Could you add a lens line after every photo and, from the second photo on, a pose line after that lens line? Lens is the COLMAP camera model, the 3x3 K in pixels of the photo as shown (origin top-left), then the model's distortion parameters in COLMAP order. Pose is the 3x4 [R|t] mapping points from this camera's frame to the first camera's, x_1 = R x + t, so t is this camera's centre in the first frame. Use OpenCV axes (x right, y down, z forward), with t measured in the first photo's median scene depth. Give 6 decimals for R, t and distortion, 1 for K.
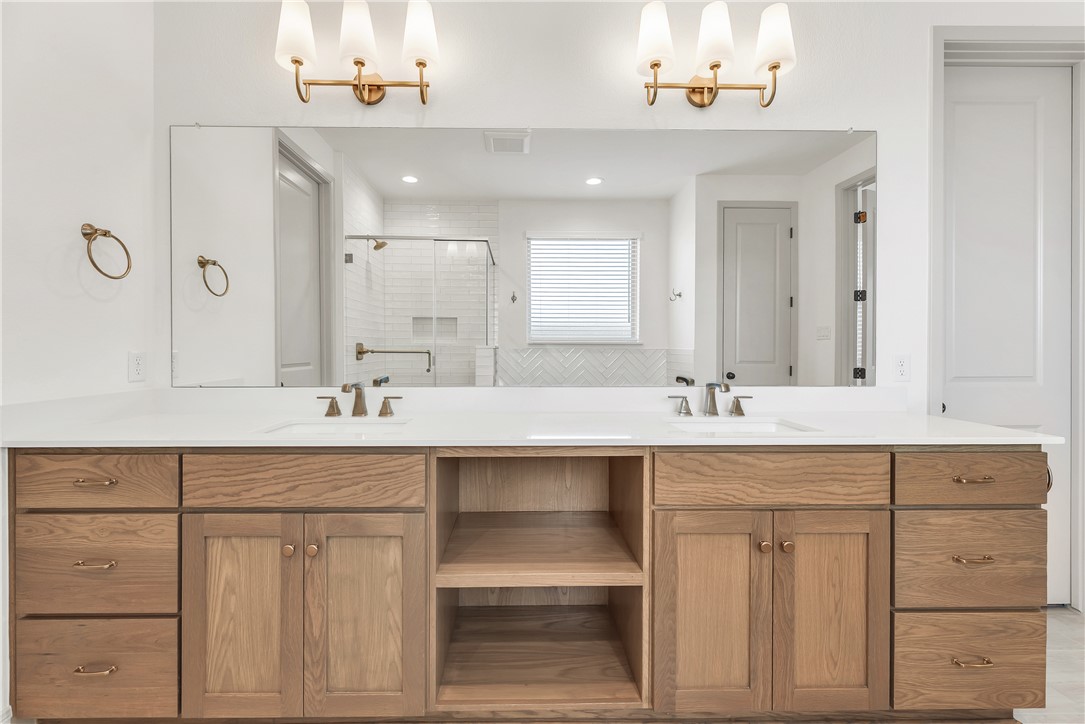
lens RADIAL K [[420.6, 0, 540.1], [0, 420.6, 340.4], [0, 0, 1]] dist [0.000944, 0.000219]
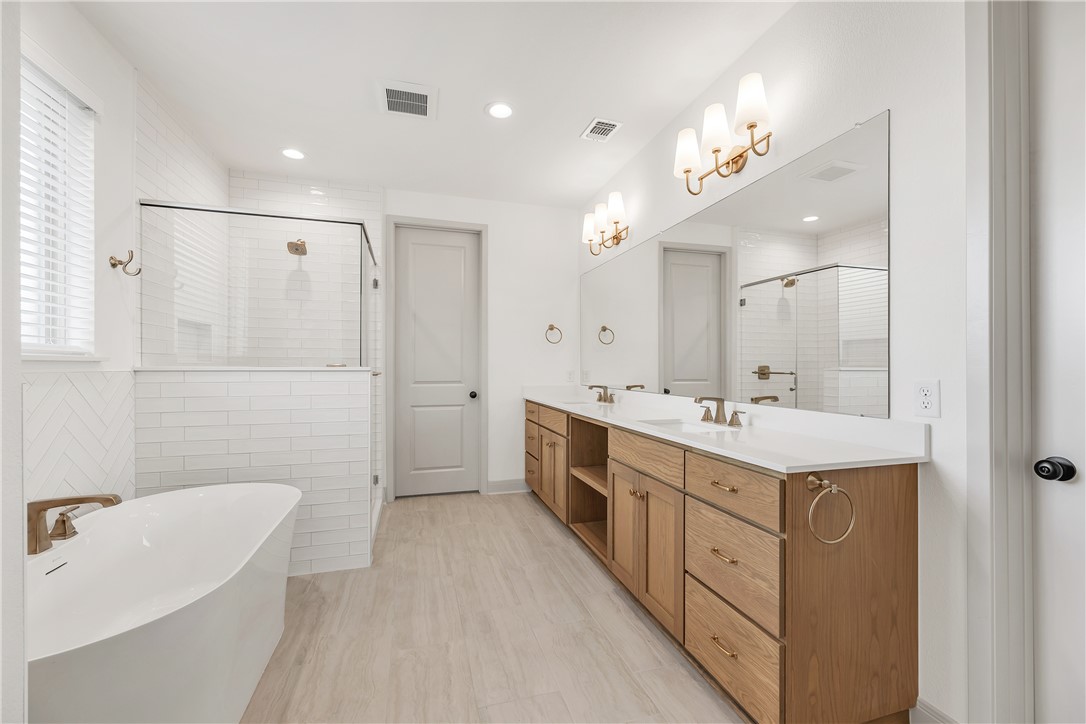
lens RADIAL K [[441.5, 0, 543.0], [0, 441.5, 362.0], [0, 0, 1]] dist [0.002855, 0.000239]
pose [[0.268876, -0.009662, -0.963126, 2.051166], [-0.005958, 0.999914, -0.011695, 0.007928], [0.963156, 0.008883, 0.268795, 0.195948]]
